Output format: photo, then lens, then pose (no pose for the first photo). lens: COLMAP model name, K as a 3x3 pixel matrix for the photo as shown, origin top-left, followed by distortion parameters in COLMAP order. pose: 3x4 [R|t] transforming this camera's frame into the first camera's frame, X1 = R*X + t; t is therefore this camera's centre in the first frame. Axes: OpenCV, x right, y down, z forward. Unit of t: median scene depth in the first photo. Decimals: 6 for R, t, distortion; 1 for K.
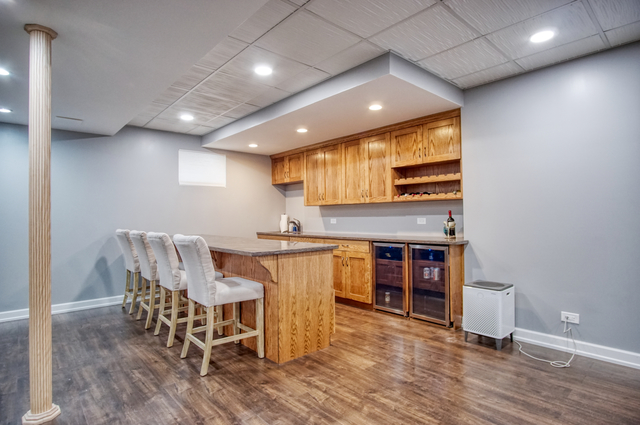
lens RADIAL K [[349.2, 0, 317.7], [0, 349.2, 213.8], [0, 0, 1]] dist [-0.053041, 0.002244]
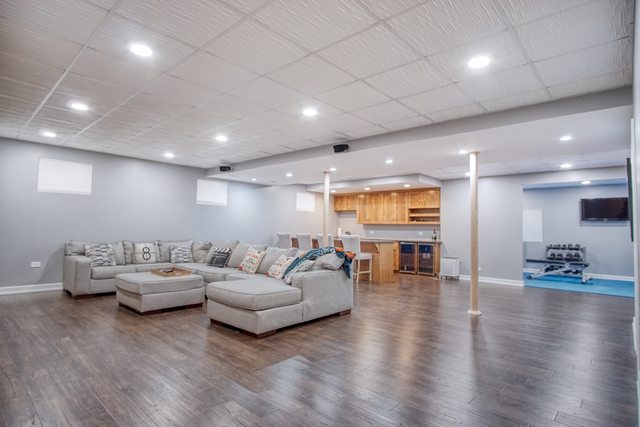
lens RADIAL K [[349.2, 0, 322.0], [0, 349.2, 211.3], [0, 0, 1]] dist [-0.053041, 0.002244]
pose [[0.993696, 0.038811, 0.105173, -0.584460], [-0.034317, 0.998433, -0.044207, 0.000264], [-0.106724, 0.040320, 0.993471, -1.173701]]
